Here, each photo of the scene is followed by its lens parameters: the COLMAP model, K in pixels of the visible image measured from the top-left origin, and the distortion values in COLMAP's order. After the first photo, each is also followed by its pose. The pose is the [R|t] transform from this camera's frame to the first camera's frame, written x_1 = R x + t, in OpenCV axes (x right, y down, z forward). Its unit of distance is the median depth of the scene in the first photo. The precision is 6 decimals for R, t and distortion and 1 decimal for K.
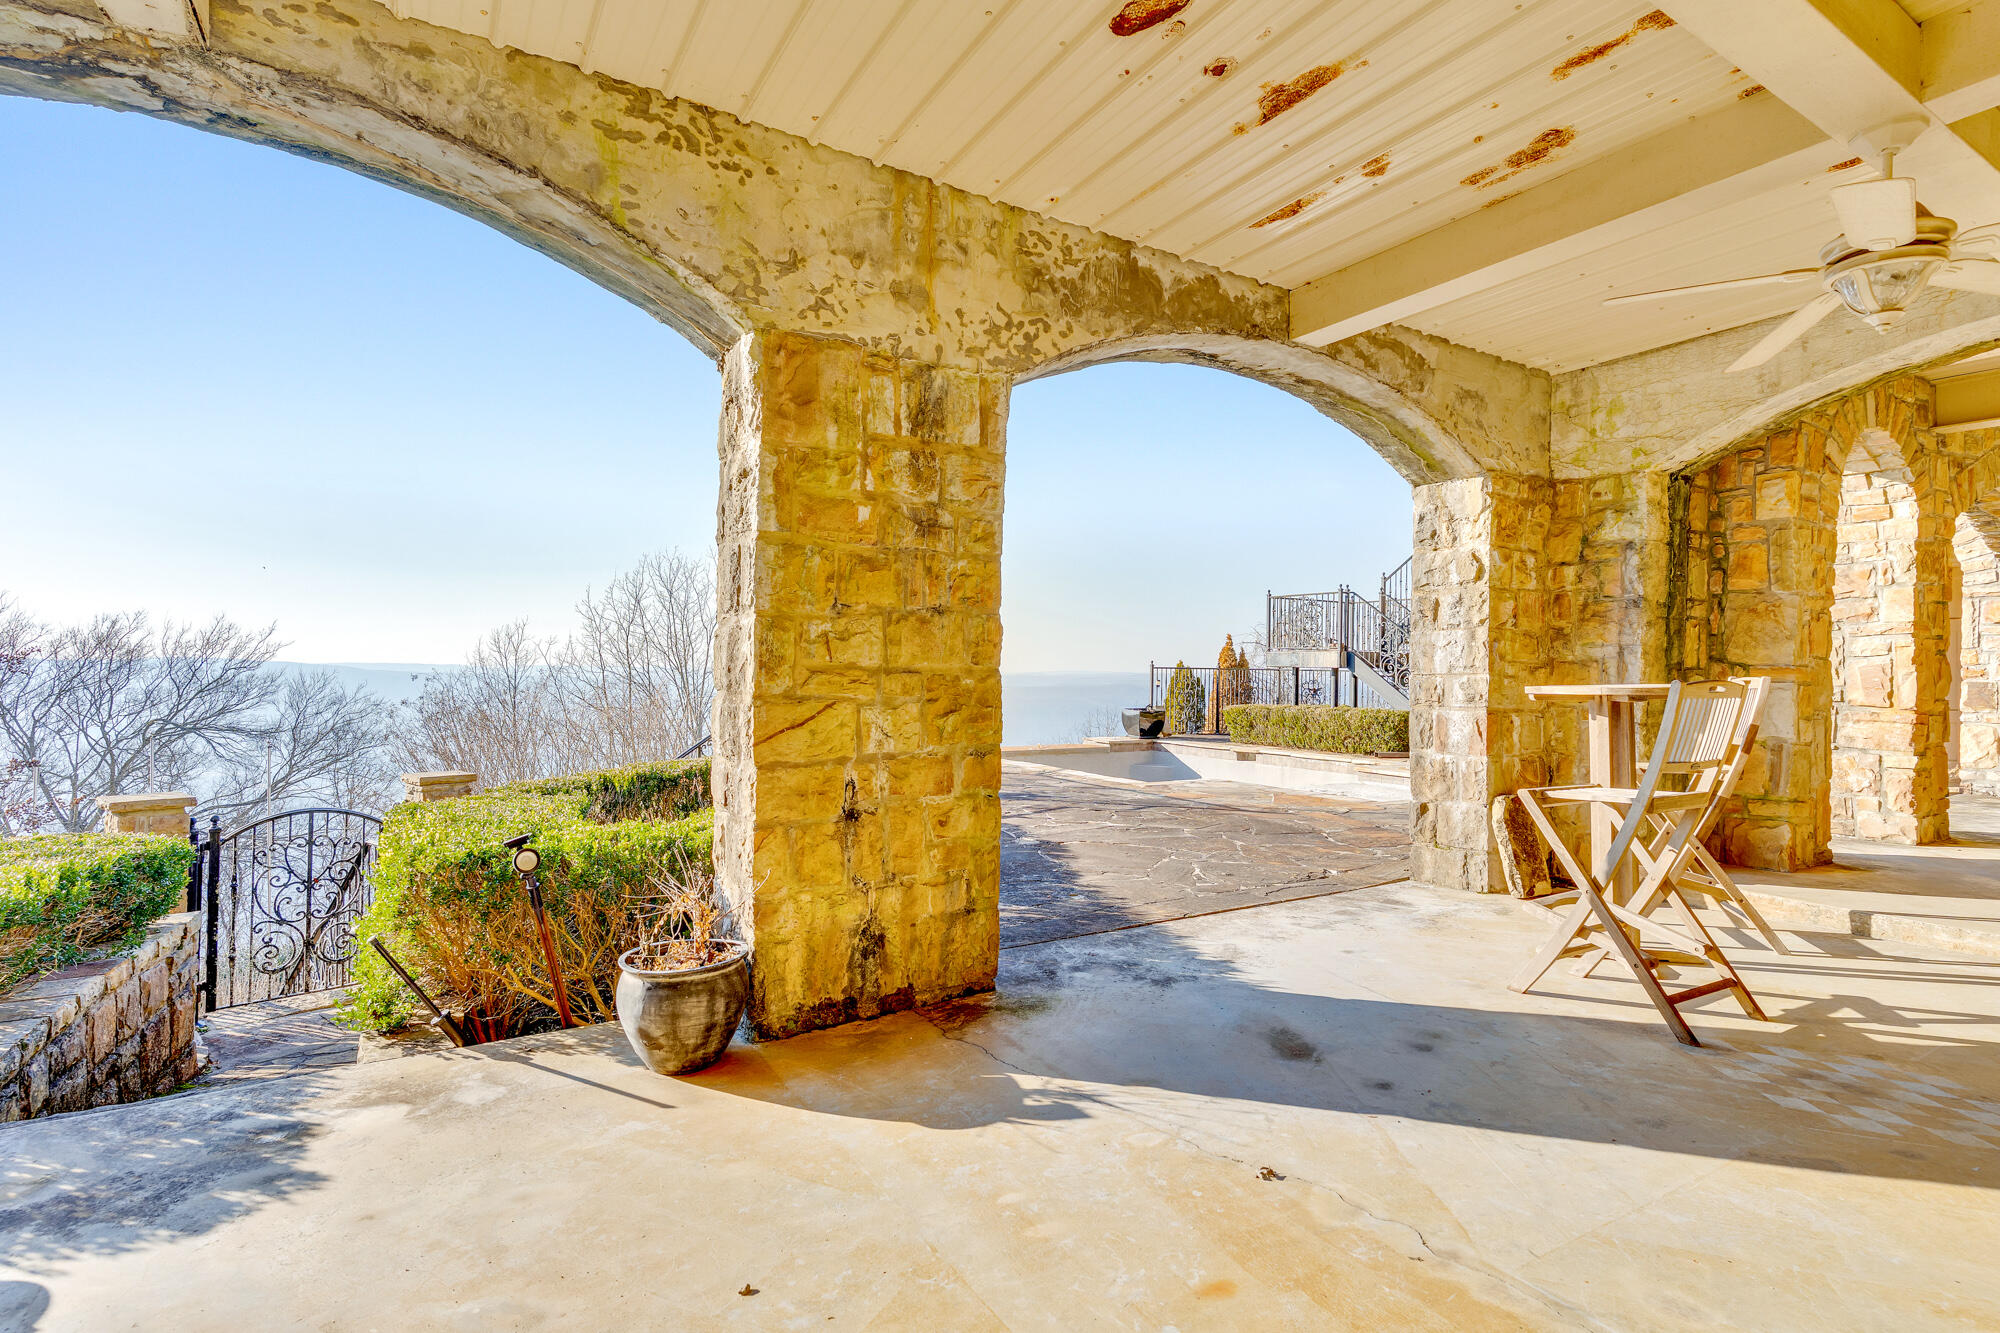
lens RADIAL K [[967.8, 0, 991.5], [0, 967.8, 671.3], [0, 0, 1]] dist [0.003719, 0.000371]
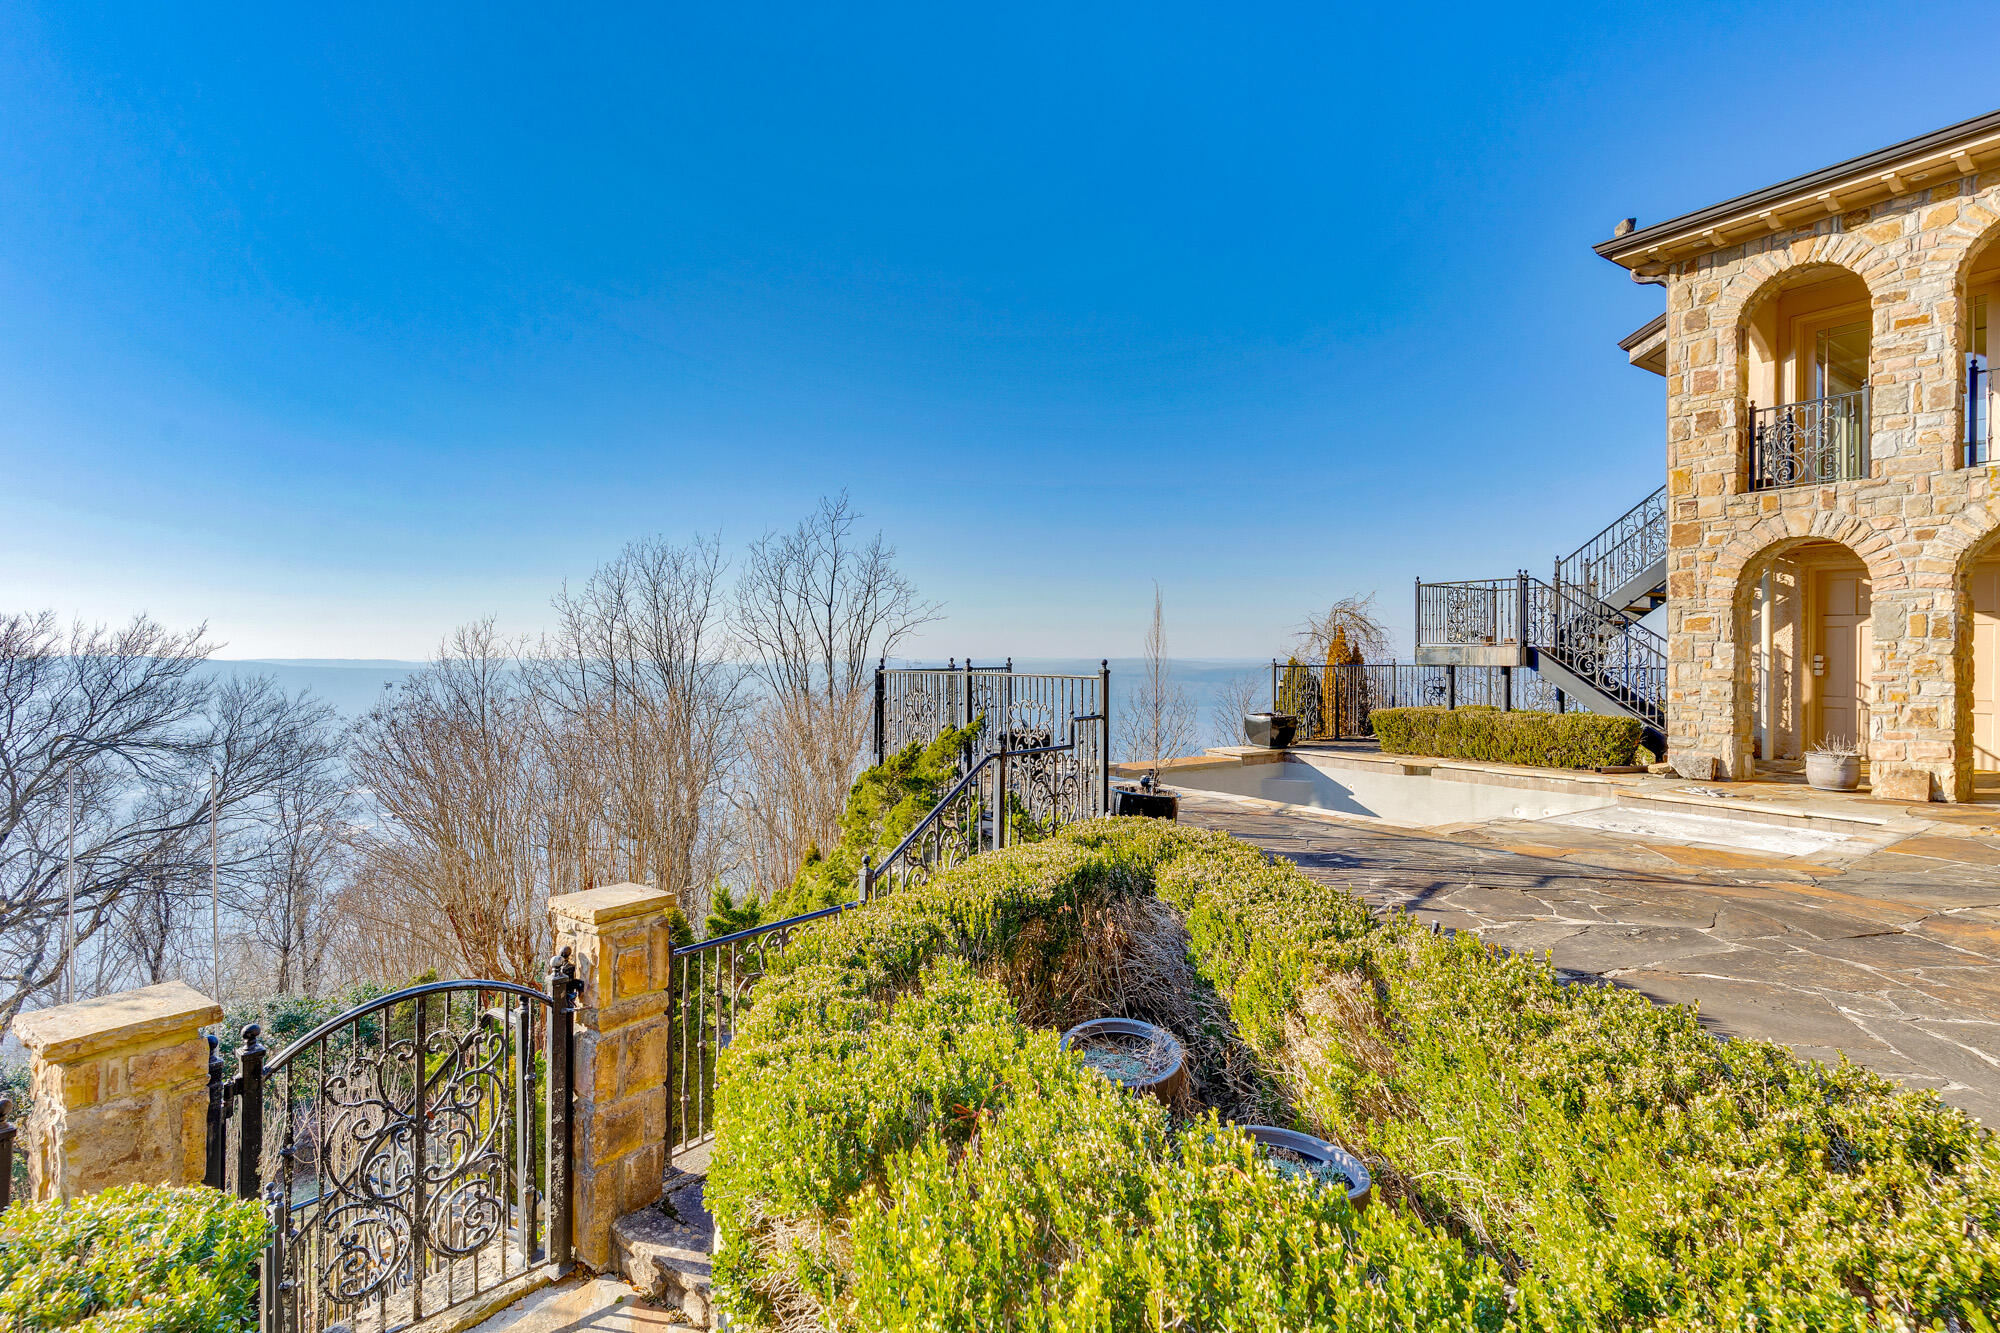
lens RADIAL K [[967.8, 0, 1001.6], [0, 967.8, 655.9], [0, 0, 1]] dist [0.003719, 0.000371]
pose [[0.998084, -0.012664, 0.060561, -0.074878], [0.012925, 0.999909, -0.003910, -0.007328], [-0.060506, 0.004685, 0.998157, 0.079585]]
